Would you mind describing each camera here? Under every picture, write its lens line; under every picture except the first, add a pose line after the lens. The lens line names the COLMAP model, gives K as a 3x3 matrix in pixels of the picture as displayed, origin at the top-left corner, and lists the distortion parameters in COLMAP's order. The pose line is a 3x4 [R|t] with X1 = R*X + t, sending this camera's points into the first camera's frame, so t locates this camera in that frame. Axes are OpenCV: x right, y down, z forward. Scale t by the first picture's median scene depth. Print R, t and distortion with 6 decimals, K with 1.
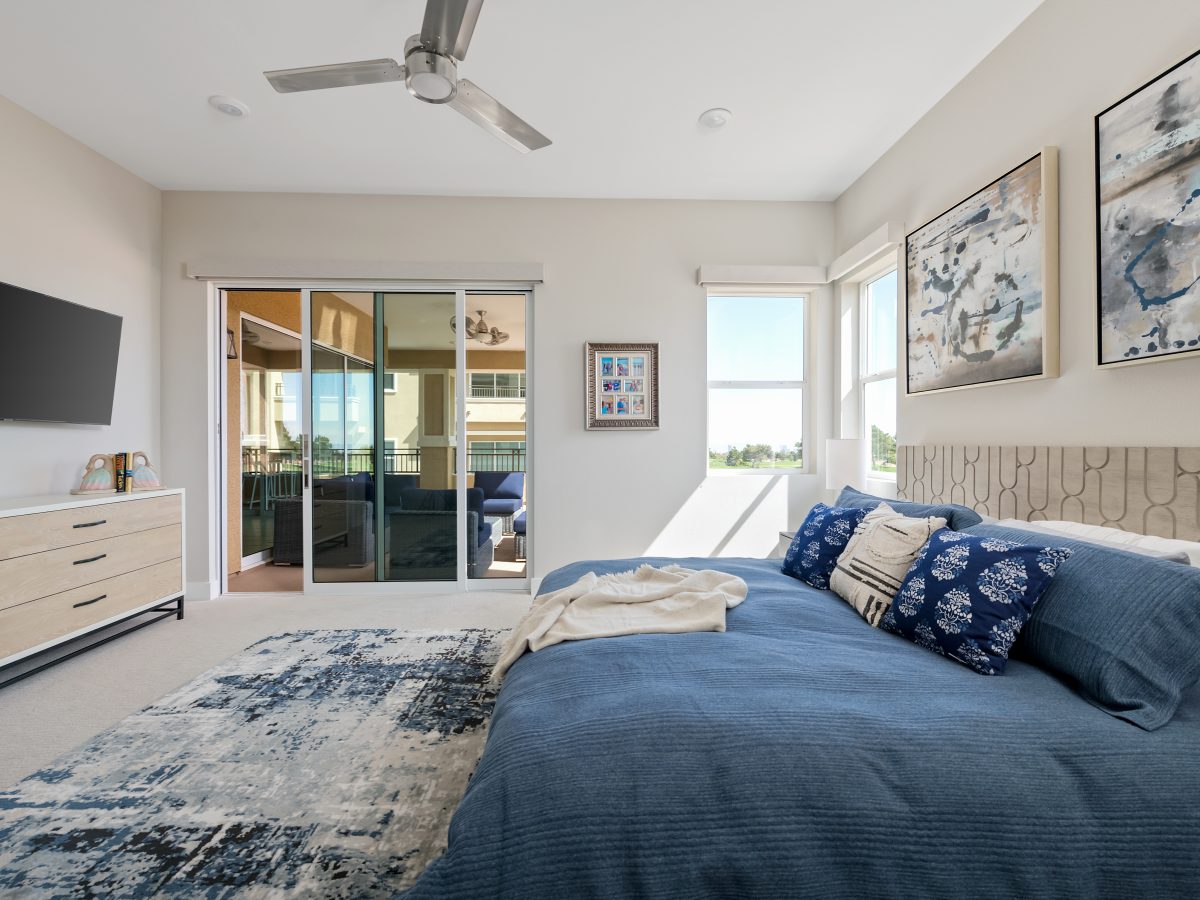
lens RADIAL K [[539.8, 0, 600.0], [0, 539.8, 450.0], [0, 0, 1]] dist [0.002046, -0.003333]
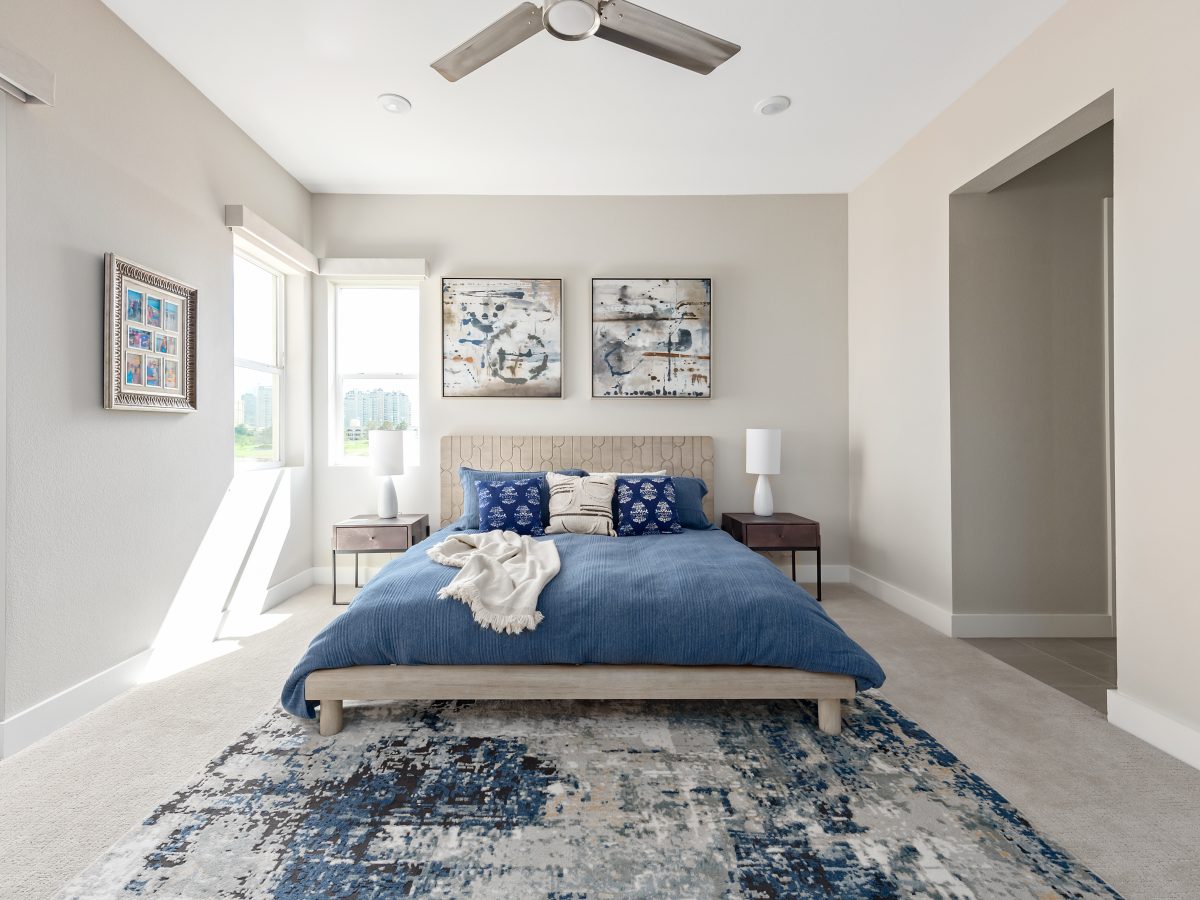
lens RADIAL K [[556.3, 0, 580.2], [0, 556.3, 434.8], [0, 0, 1]] dist [0.014743, -0.001202]
pose [[0.018677, 0.002837, 0.999822, -0.989404], [0.011336, 0.999931, -0.003049, -0.004480], [-0.999761, 0.011391, 0.018644, 0.804899]]
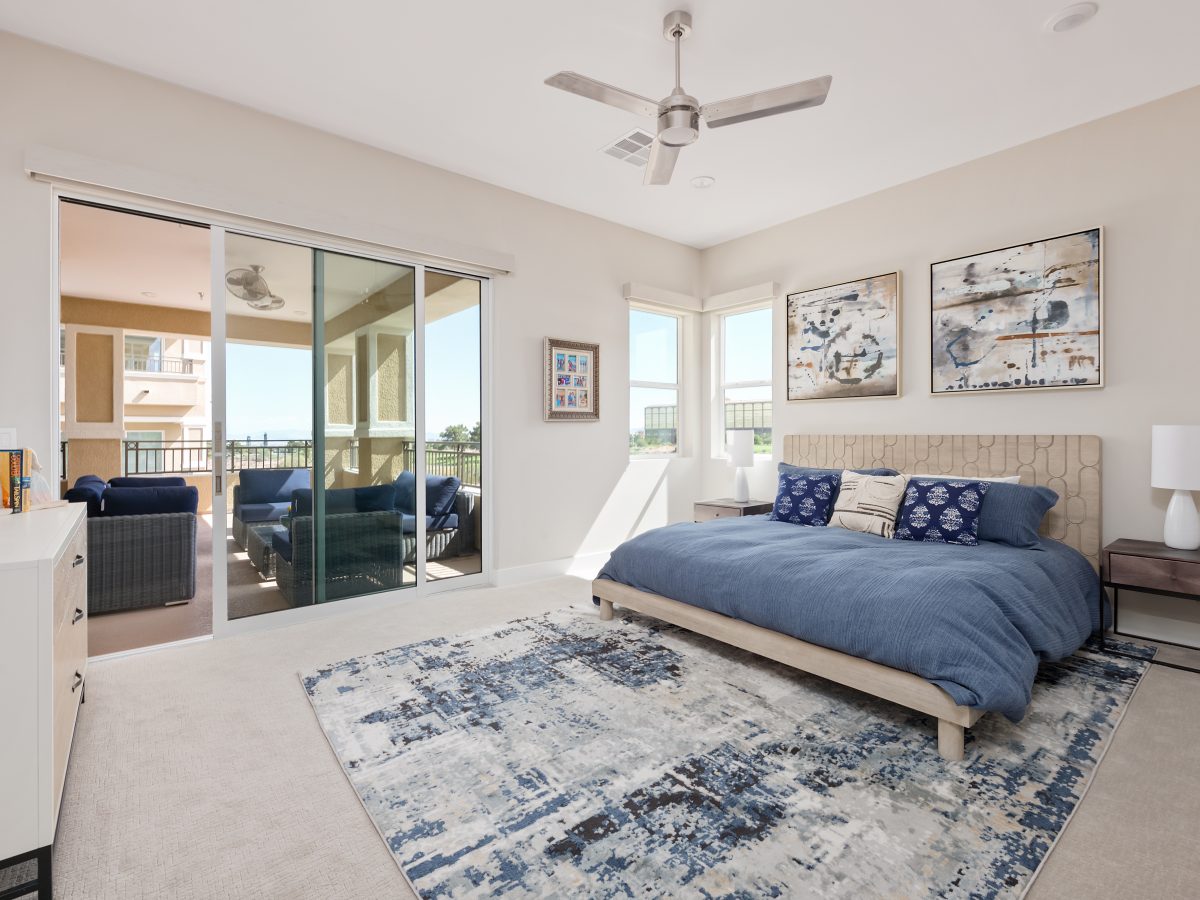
lens RADIAL K [[567.2, 0, 608.3], [0, 567.2, 439.5], [0, 0, 1]] dist [0.003392, -0.000223]
pose [[0.786396, -0.007014, 0.617683, -0.995320], [0.008427, 0.999964, 0.000627, -0.001232], [-0.617665, 0.004712, 0.786427, 0.091787]]
